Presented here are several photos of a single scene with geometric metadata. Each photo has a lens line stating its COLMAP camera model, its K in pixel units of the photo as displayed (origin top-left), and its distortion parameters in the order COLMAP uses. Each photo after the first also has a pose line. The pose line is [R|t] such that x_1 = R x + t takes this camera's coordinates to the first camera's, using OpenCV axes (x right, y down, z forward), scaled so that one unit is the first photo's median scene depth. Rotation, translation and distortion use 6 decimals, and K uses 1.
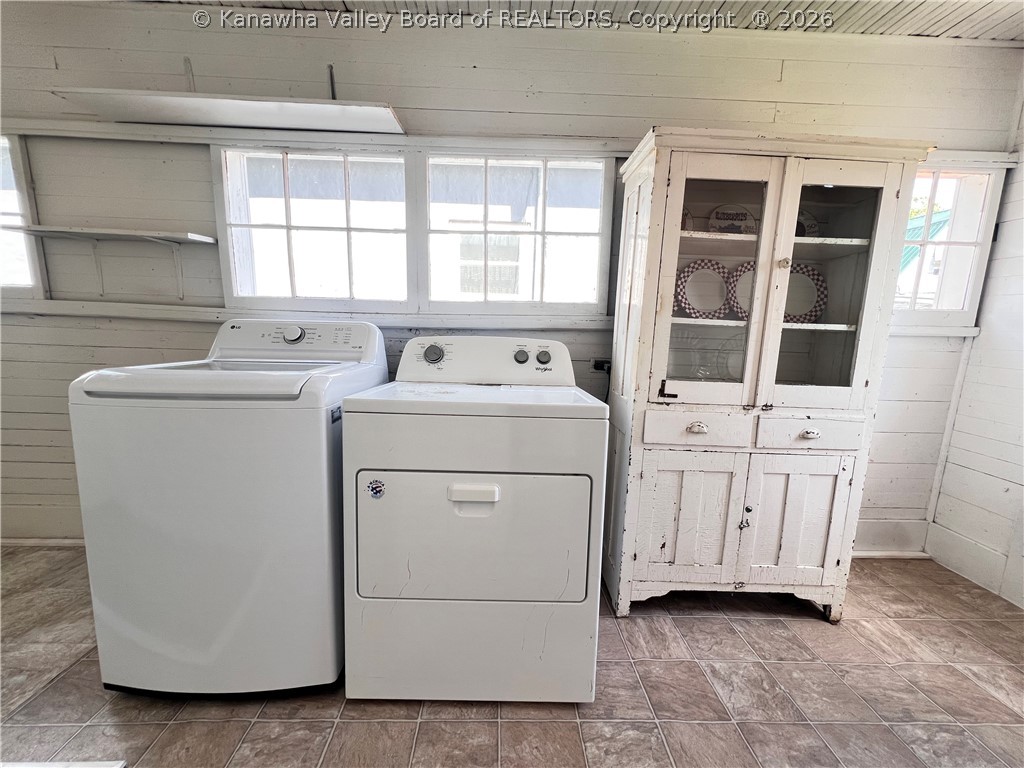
lens RADIAL K [[408.9, 0, 509.6], [0, 408.9, 385.2], [0, 0, 1]] dist [0.000230, 0.000496]
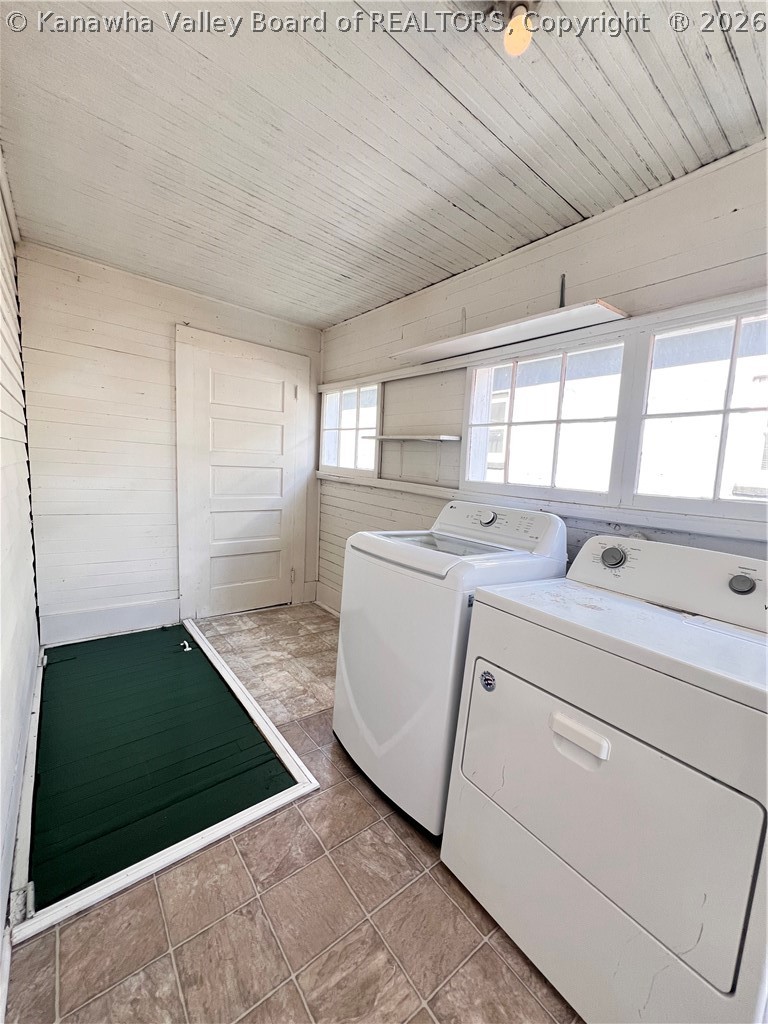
lens RADIAL K [[408.9, 0, 383.4], [0, 408.9, 513.0], [0, 0, 1]] dist [0.000230, 0.000496]
pose [[0.595592, 0.100228, -0.797010, 0.199994], [-0.171197, 0.985228, -0.004036, -0.078244], [0.784832, 0.138850, 0.603953, 0.065209]]
